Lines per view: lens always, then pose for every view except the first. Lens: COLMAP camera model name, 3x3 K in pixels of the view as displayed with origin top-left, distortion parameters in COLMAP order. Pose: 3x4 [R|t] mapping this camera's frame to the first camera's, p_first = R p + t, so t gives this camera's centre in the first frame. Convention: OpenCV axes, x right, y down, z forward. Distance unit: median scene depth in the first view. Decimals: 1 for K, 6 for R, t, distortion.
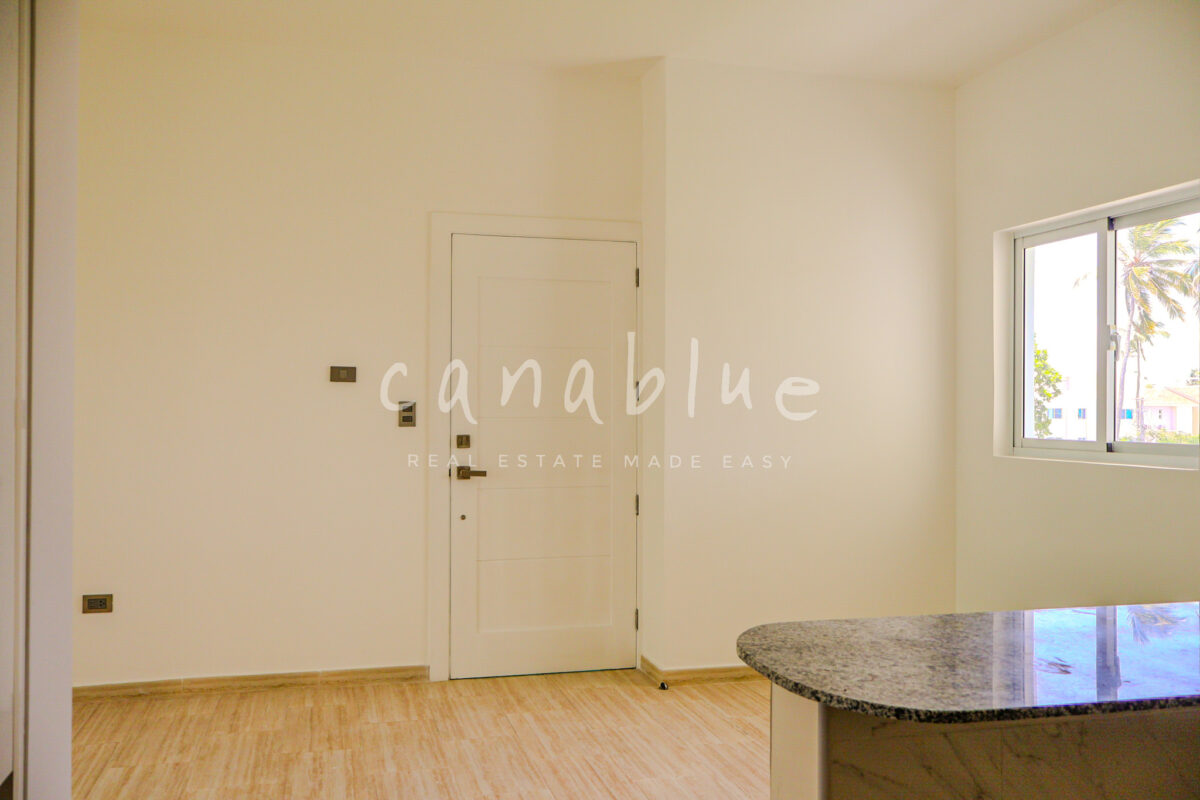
lens RADIAL K [[1038.1, 0, 600.0], [0, 1038.1, 400.0], [0, 0, 1]] dist [0.011658, 0.007698]
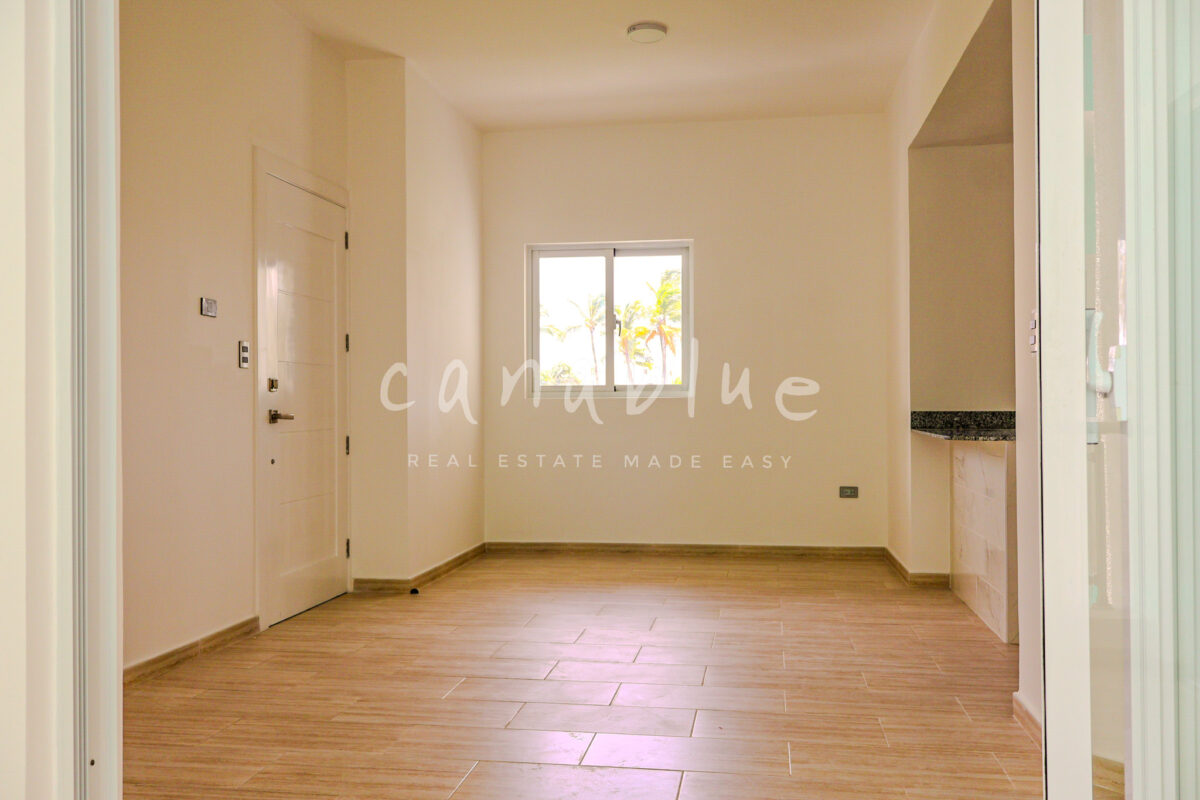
lens RADIAL K [[1082.1, 0, 600.0], [0, 1082.1, 400.0], [0, 0, 1]] dist [0.010636, 0.004579]
pose [[0.392469, -0.003418, 0.919759, -0.979154], [0.001429, 0.999994, 0.003106, 0.052543], [-0.919764, 0.000095, 0.392471, 0.315507]]
